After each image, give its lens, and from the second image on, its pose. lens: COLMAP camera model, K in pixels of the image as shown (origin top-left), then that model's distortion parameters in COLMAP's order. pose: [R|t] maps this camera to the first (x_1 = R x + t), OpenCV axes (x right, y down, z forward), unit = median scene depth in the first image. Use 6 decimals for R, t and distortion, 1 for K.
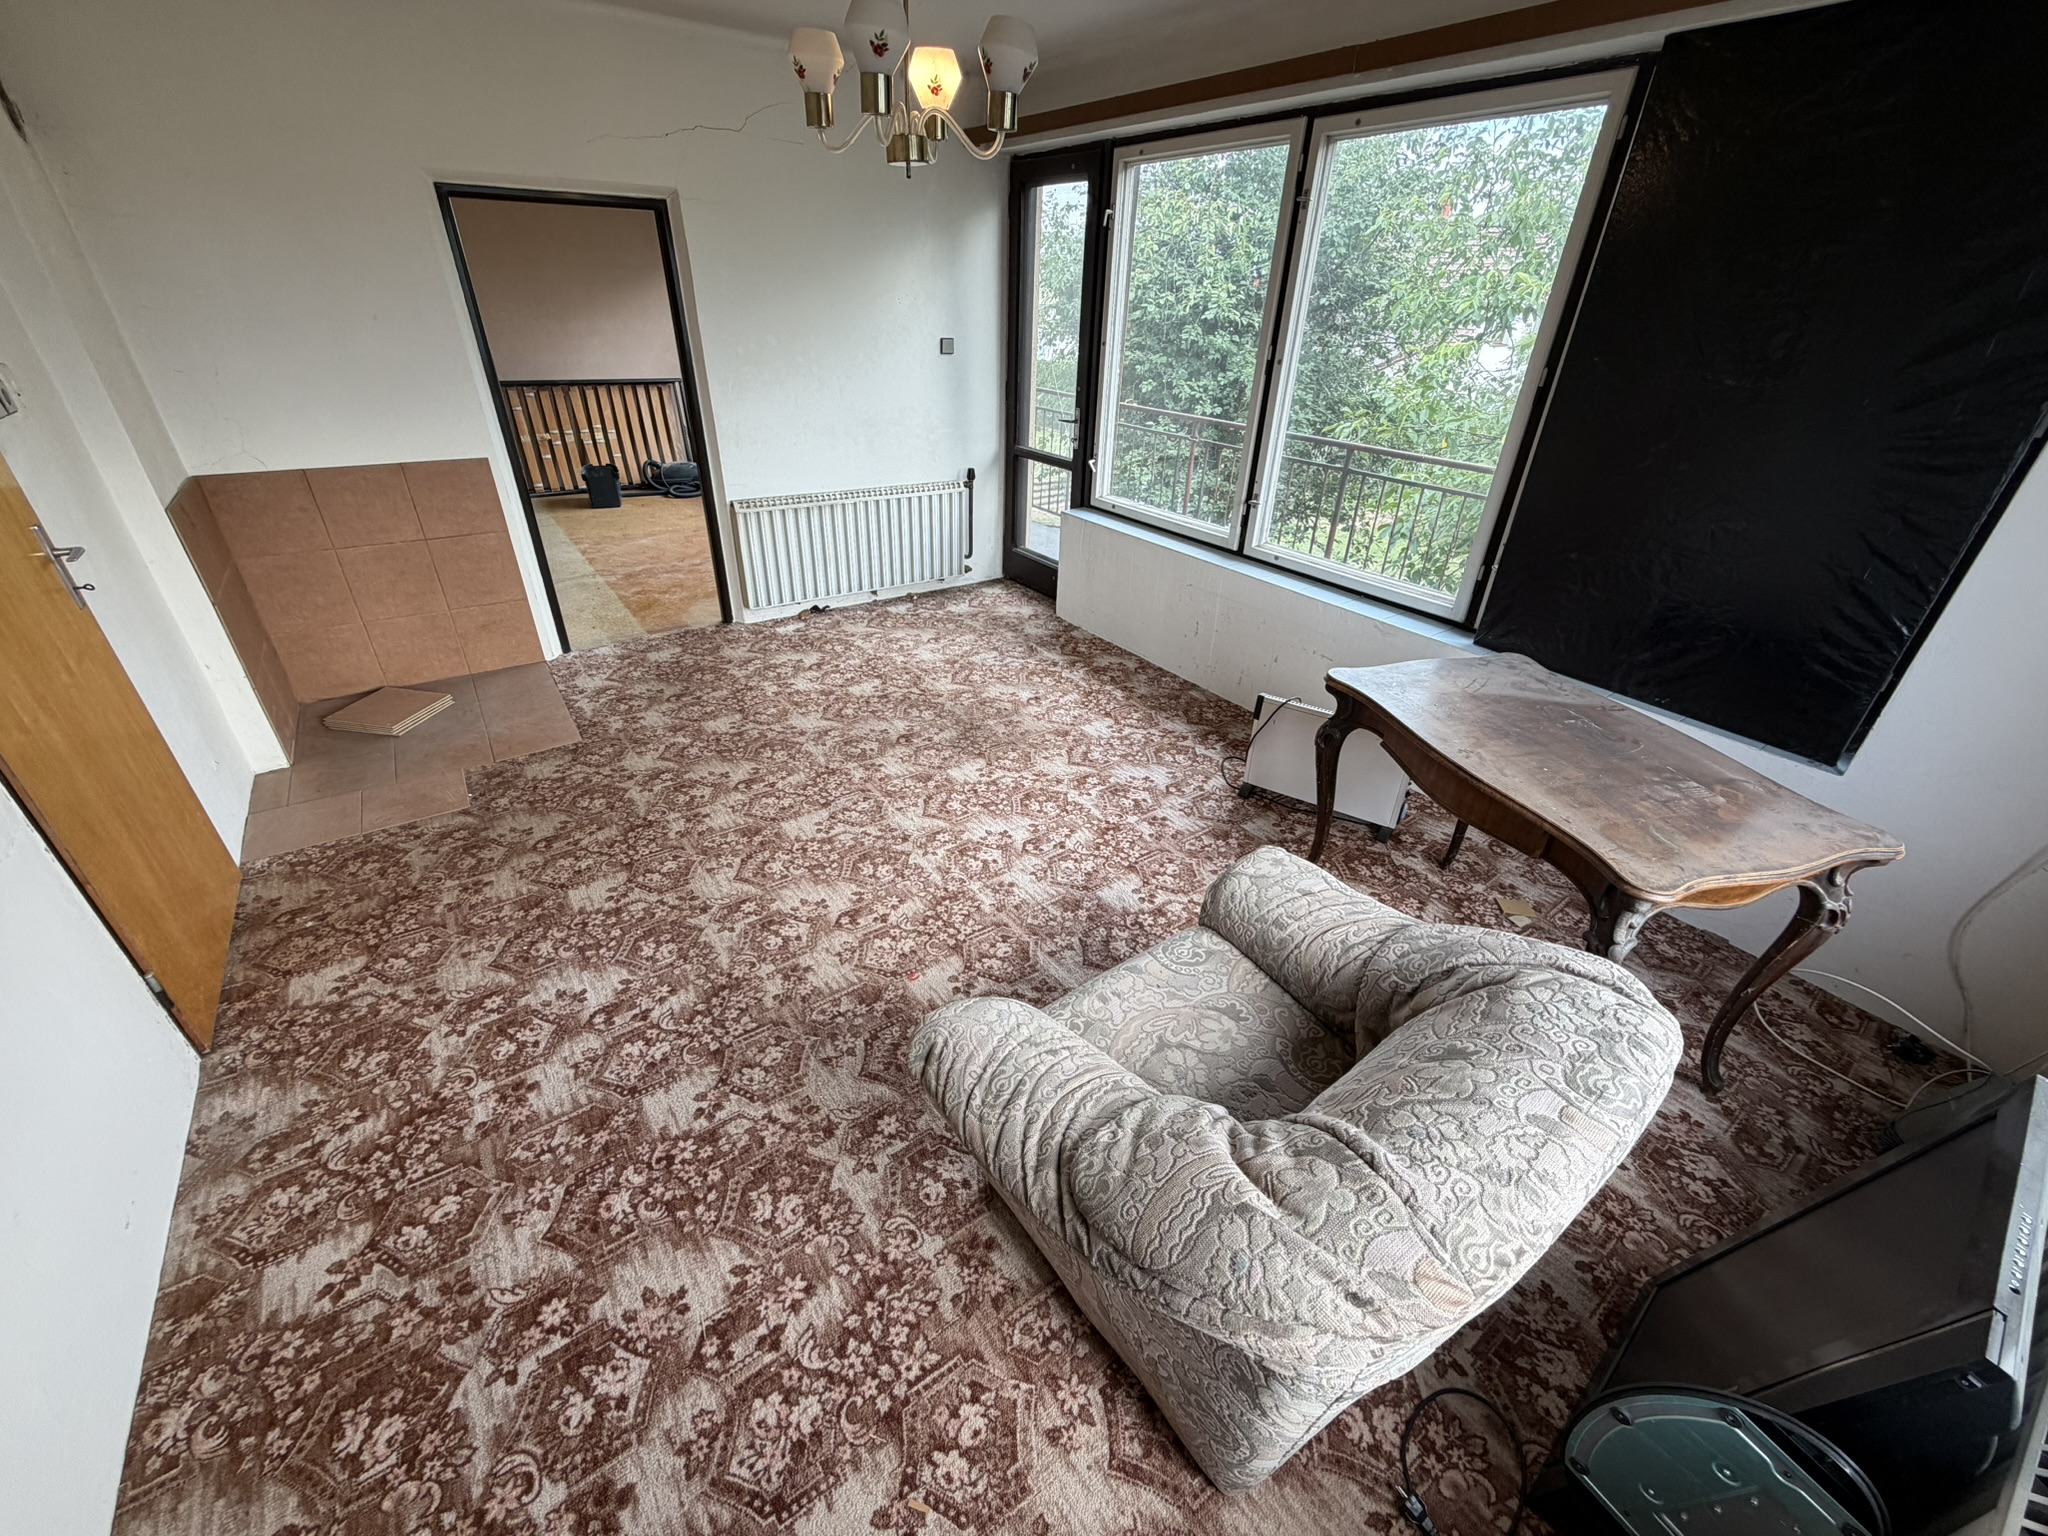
lens RADIAL K [[815.7, 0, 1024.0], [0, 815.7, 768.0], [0, 0, 1]] dist [-0.000334, 0.000422]
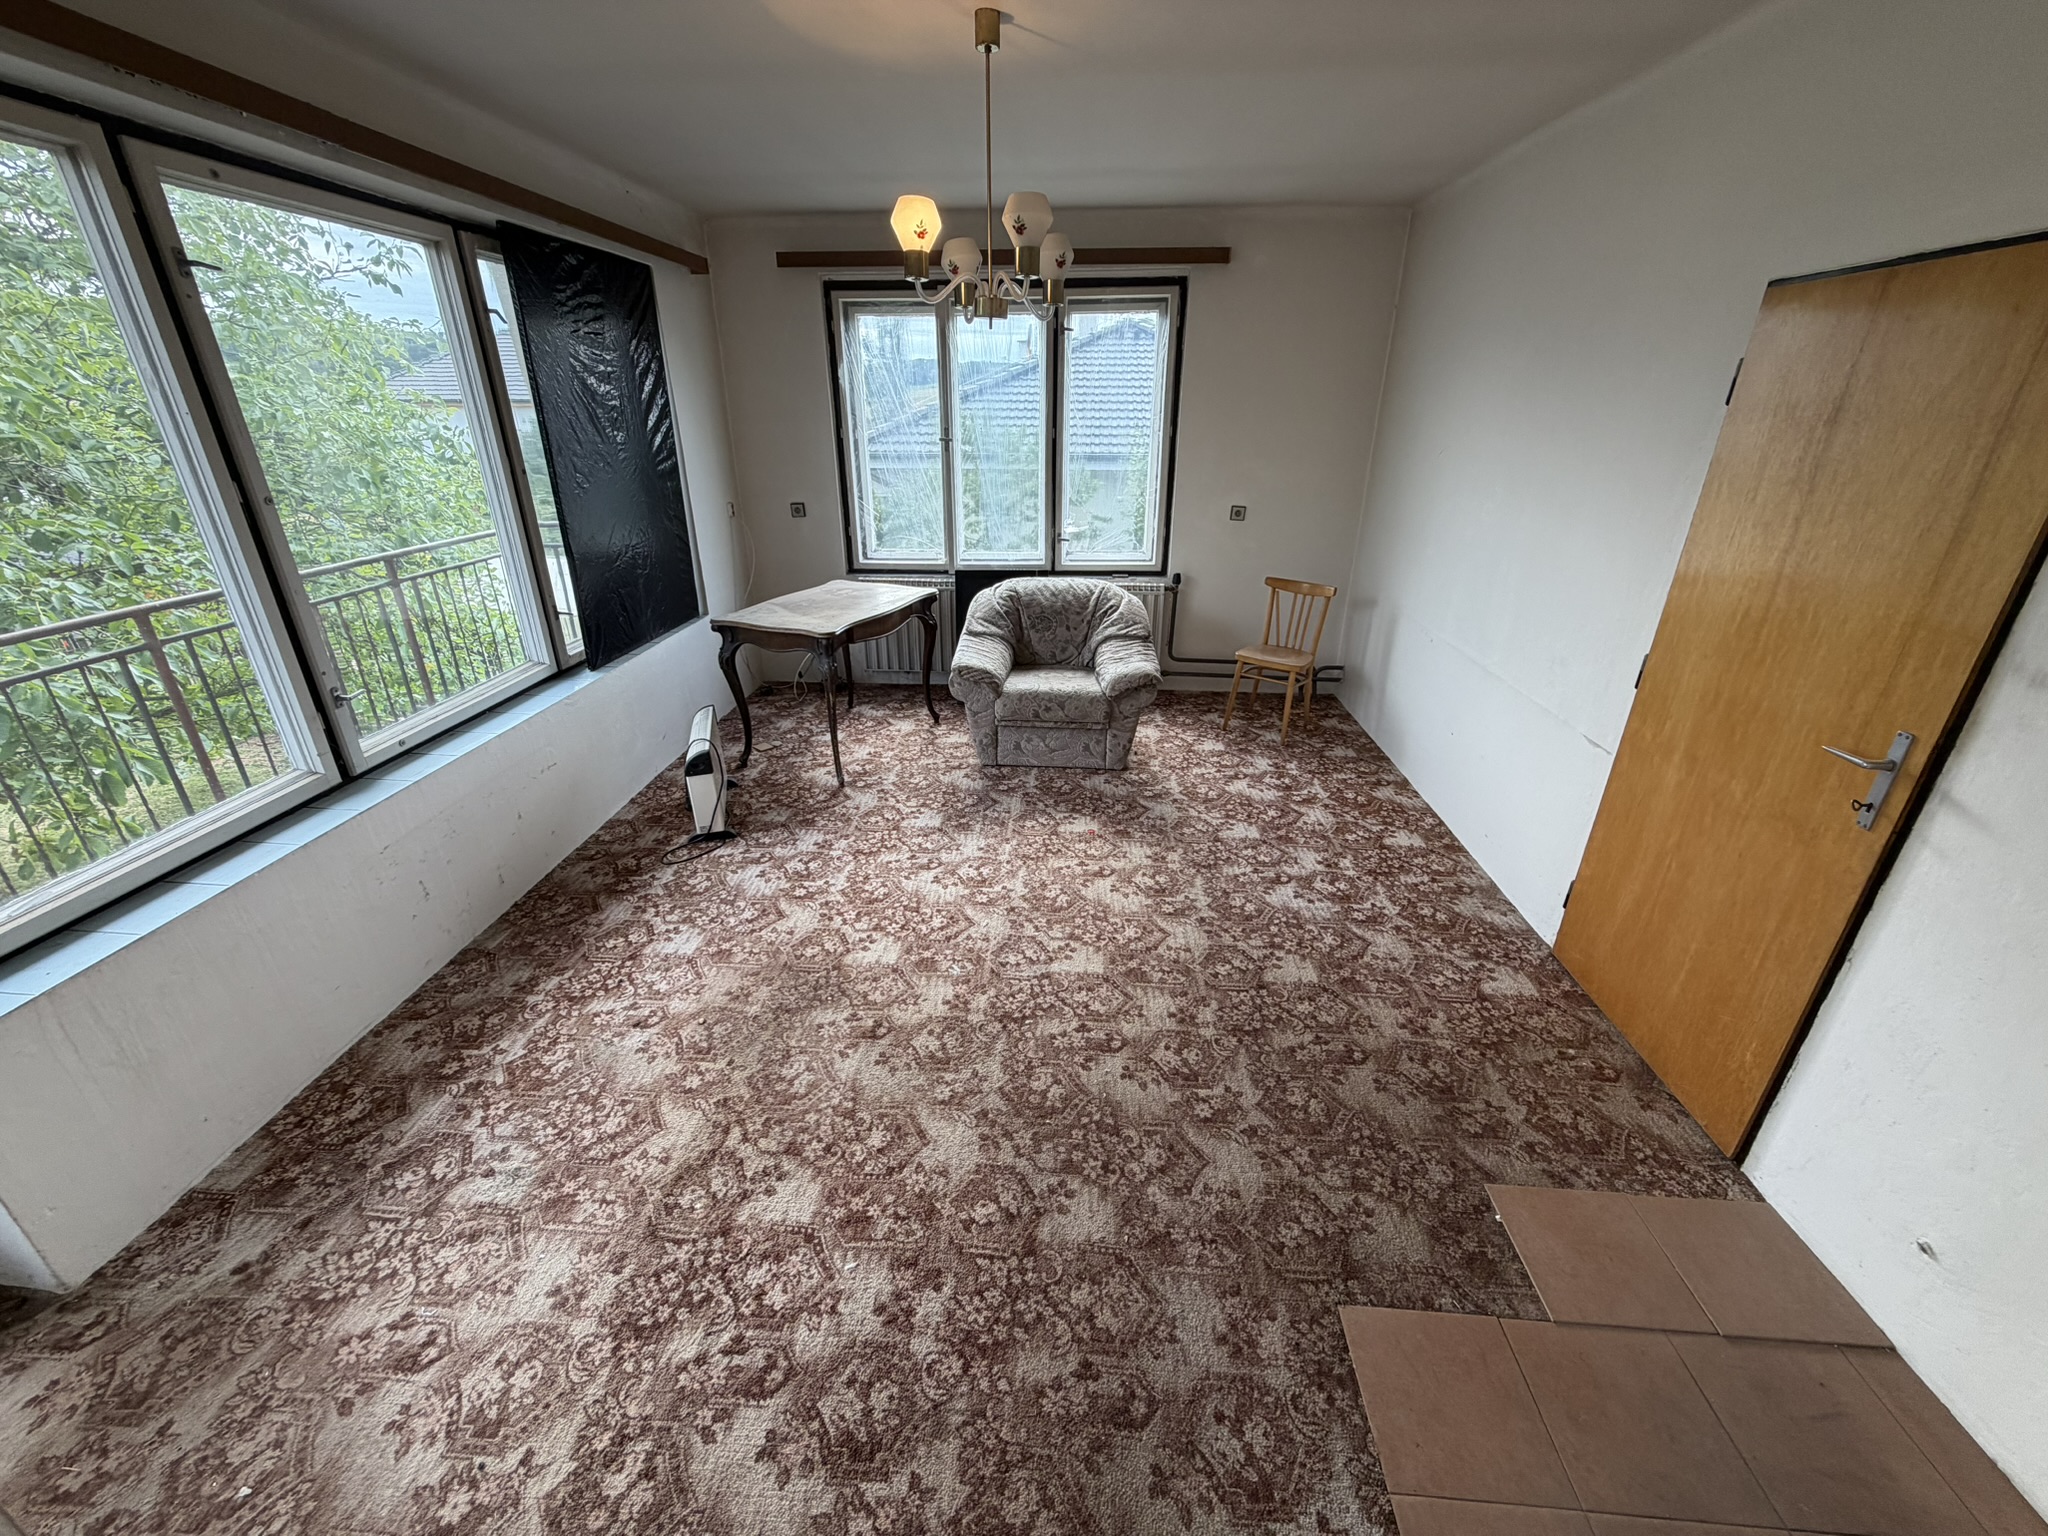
lens RADIAL K [[815.7, 0, 1024.0], [0, 815.7, 768.0], [0, 0, 1]] dist [-0.000334, 0.000422]
pose [[-0.778348, -0.284692, 0.559576, -0.675773], [0.294125, 0.622079, 0.725608, -0.762844], [-0.554676, 0.729361, -0.400459, 1.248394]]
